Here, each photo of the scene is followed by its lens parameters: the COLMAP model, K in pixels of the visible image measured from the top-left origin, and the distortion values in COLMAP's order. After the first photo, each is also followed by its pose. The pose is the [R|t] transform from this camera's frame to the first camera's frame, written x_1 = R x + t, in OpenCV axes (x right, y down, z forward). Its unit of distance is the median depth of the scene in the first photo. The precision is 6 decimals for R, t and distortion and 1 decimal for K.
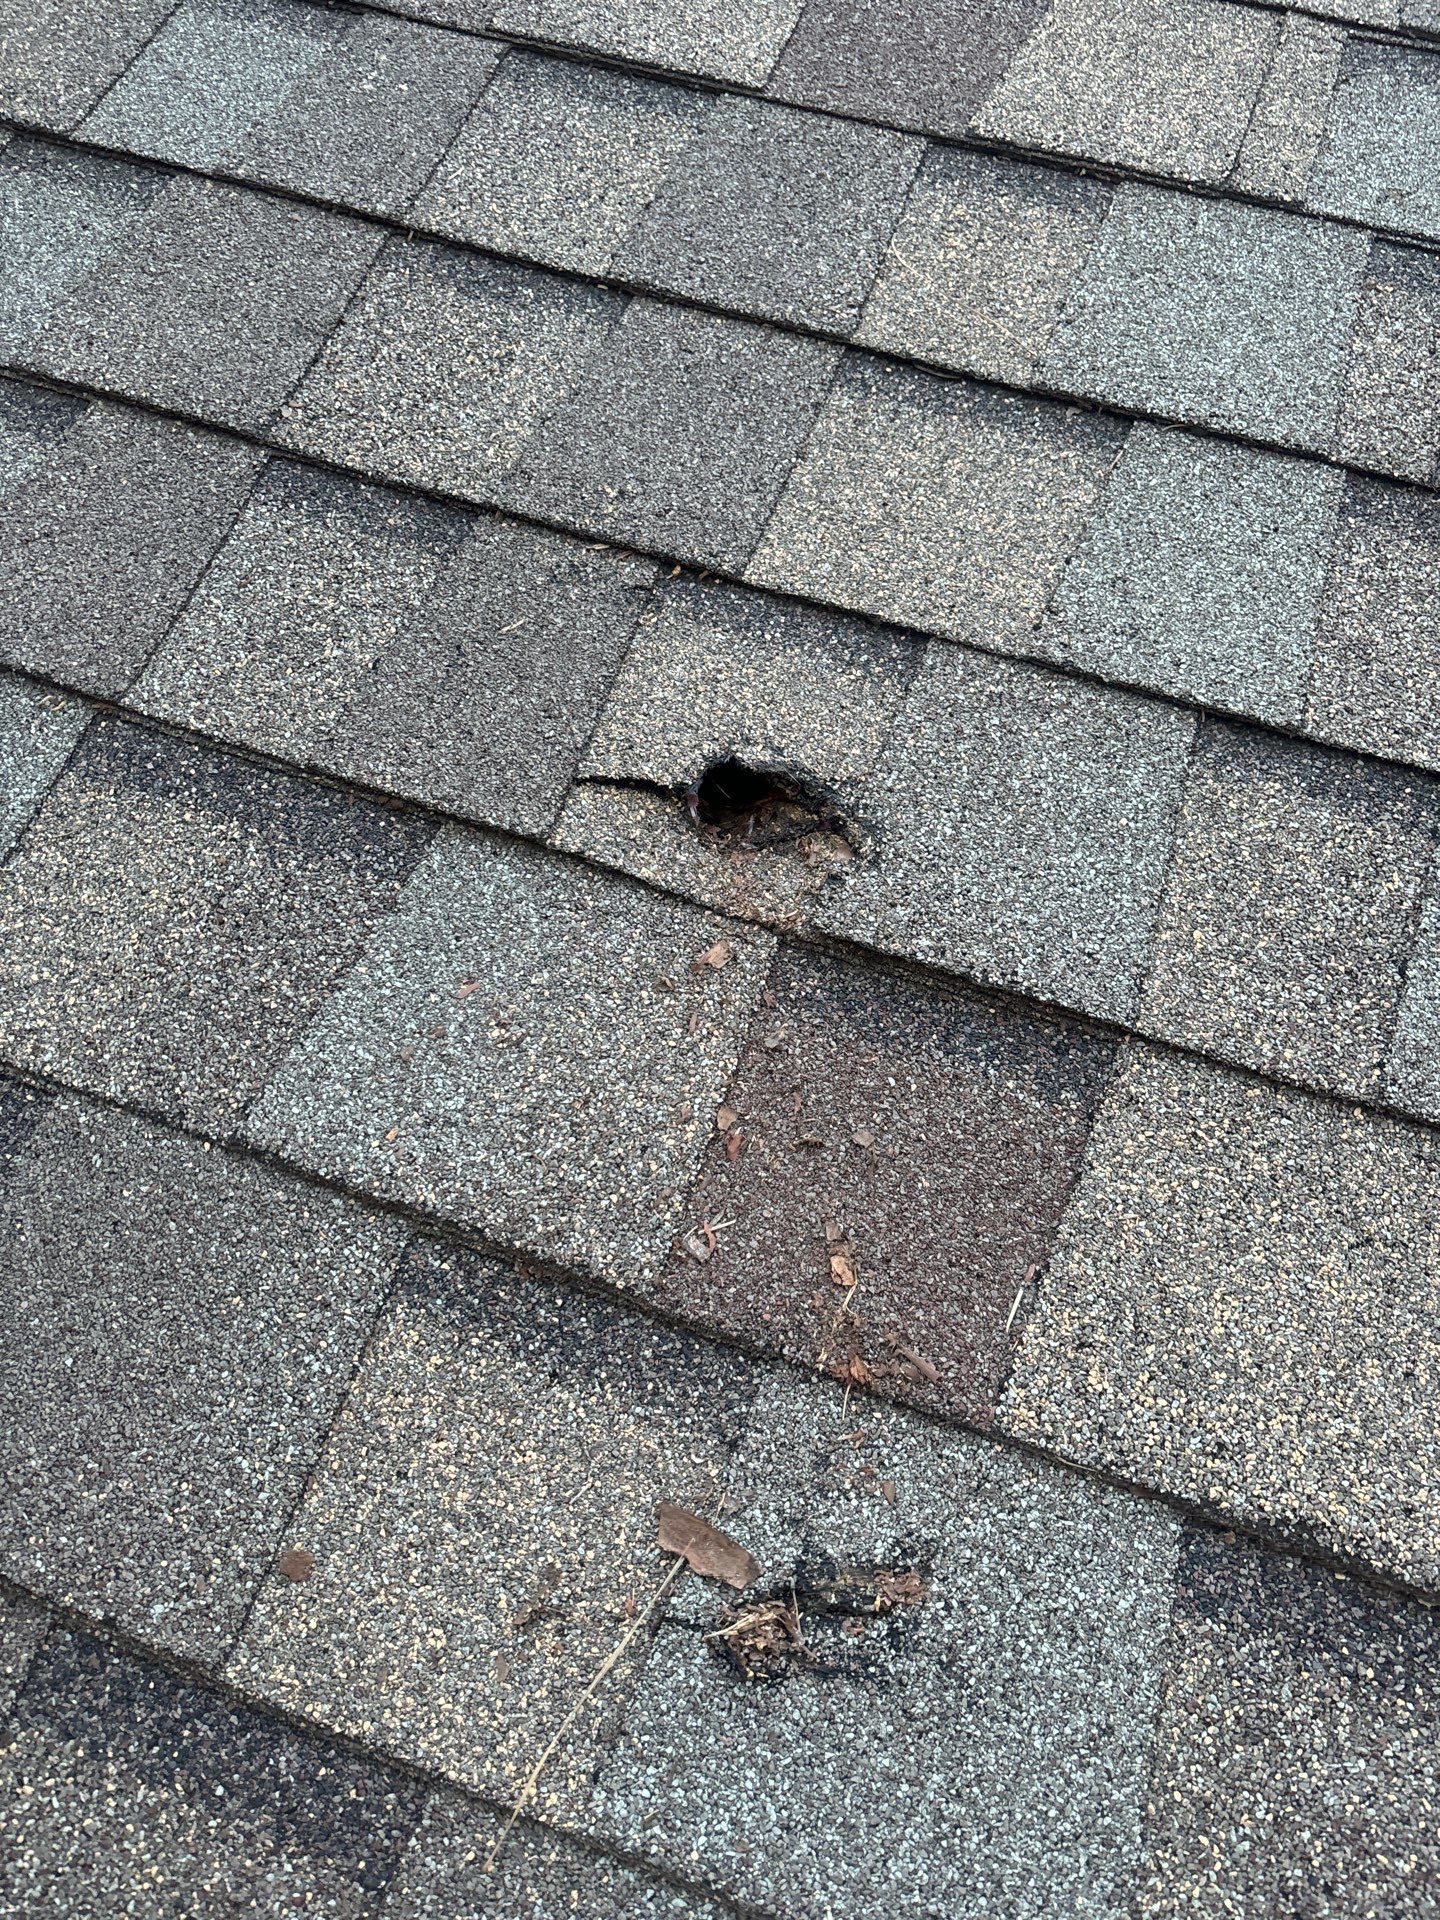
lens RADIAL K [[1489.3, 0, 720.0], [0, 1489.3, 960.0], [0, 0, 1]] dist [0.058861, -0.090542]
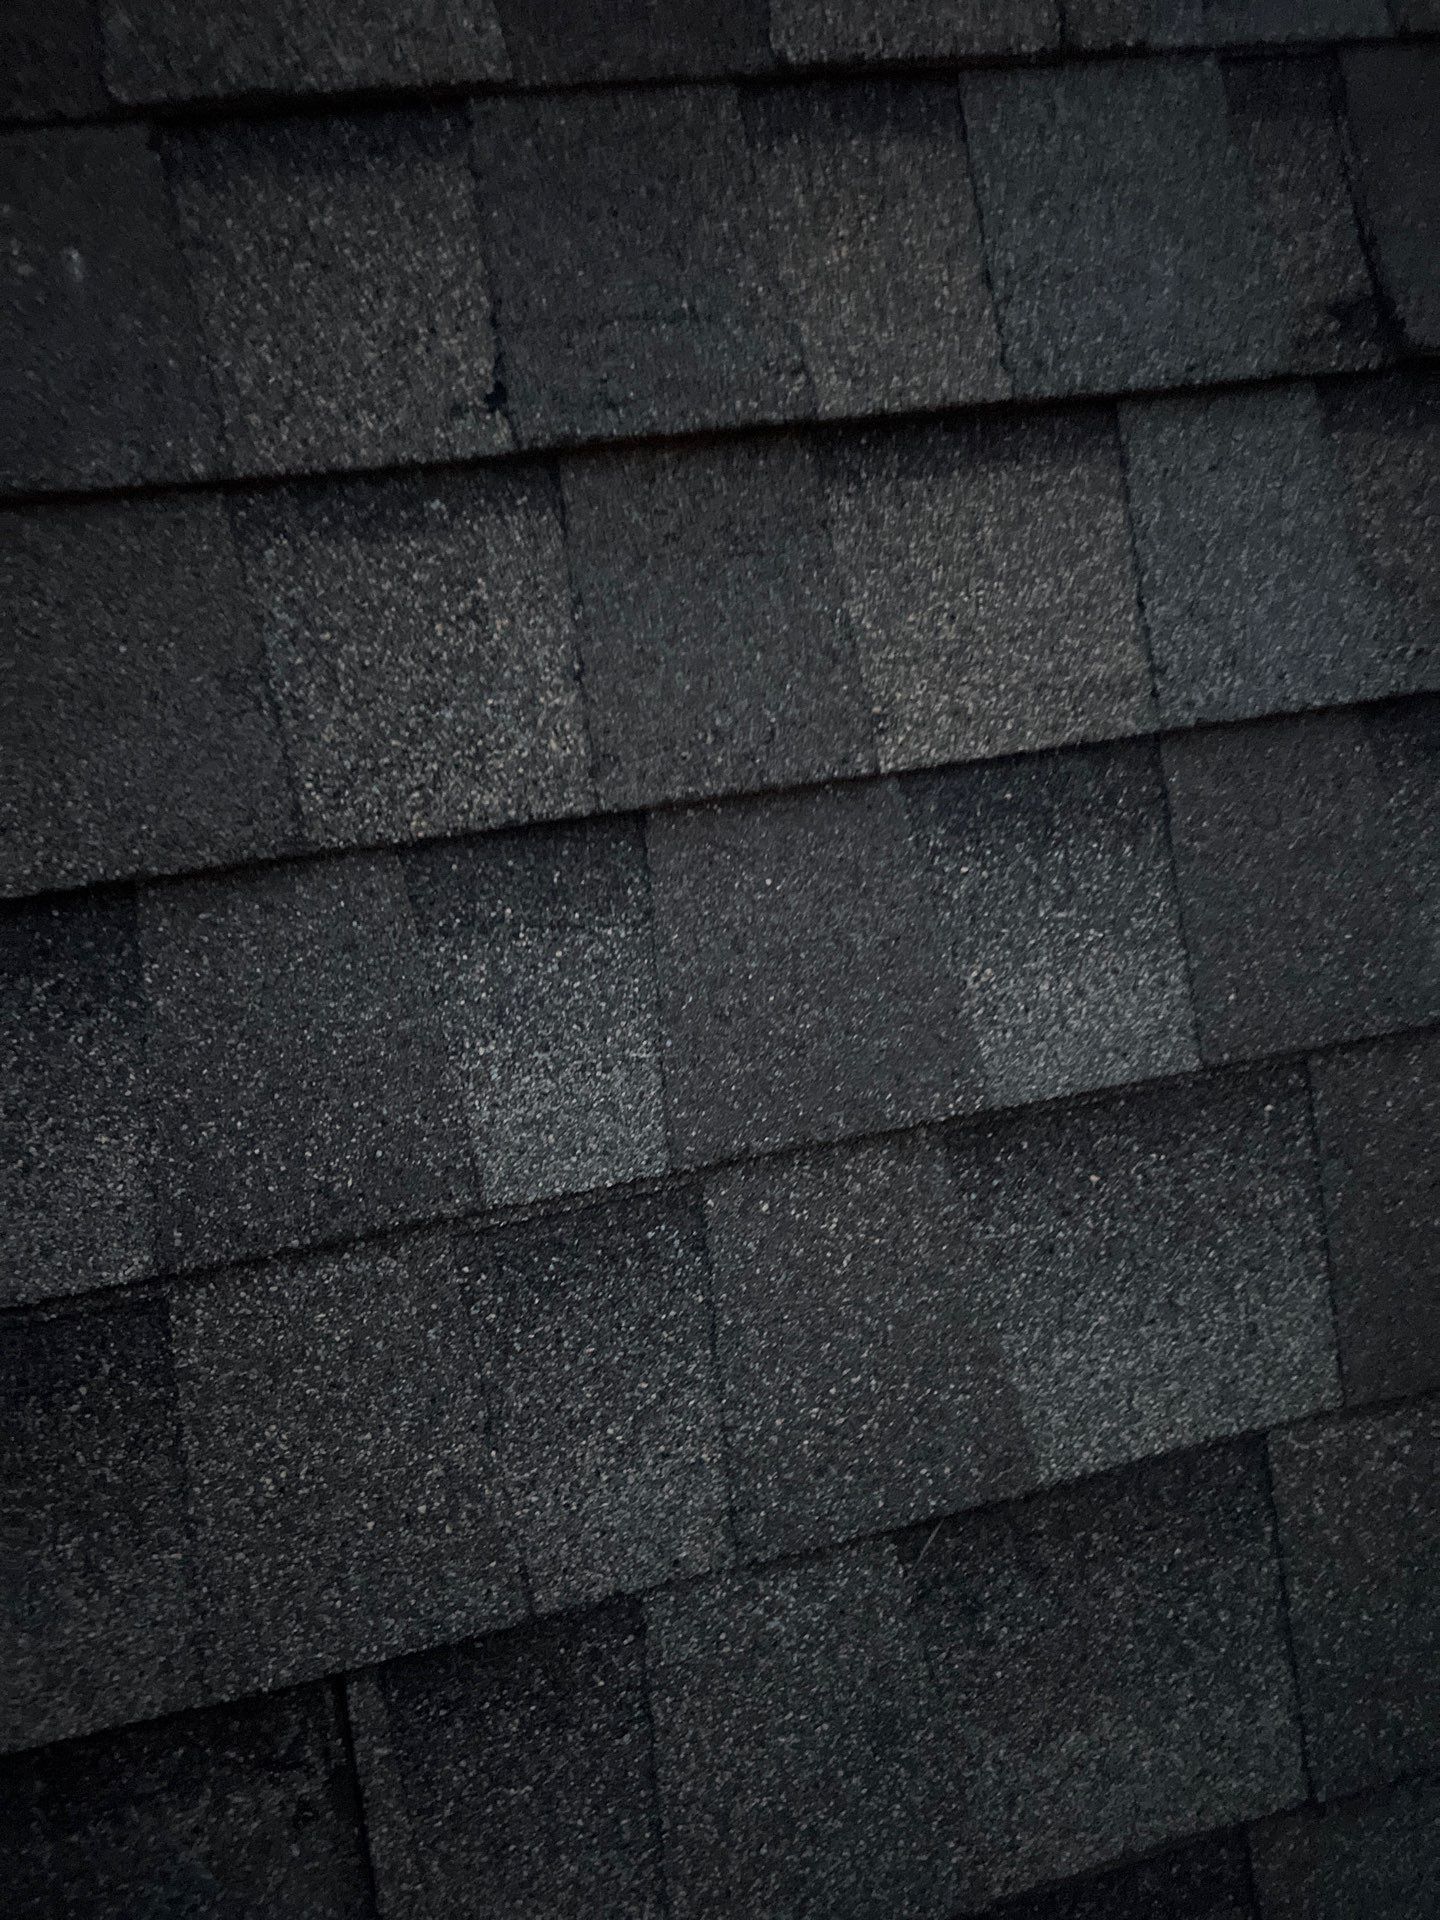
lens RADIAL K [[1489.3, 0, 720.0], [0, 1489.3, 960.0], [0, 0, 1]] dist [0.058861, -0.090542]
pose [[0.838094, -0.504277, 0.208095, -0.300185], [0.373264, 0.808271, 0.455381, -0.568665], [-0.397836, -0.303977, 0.865635, 0.147355]]
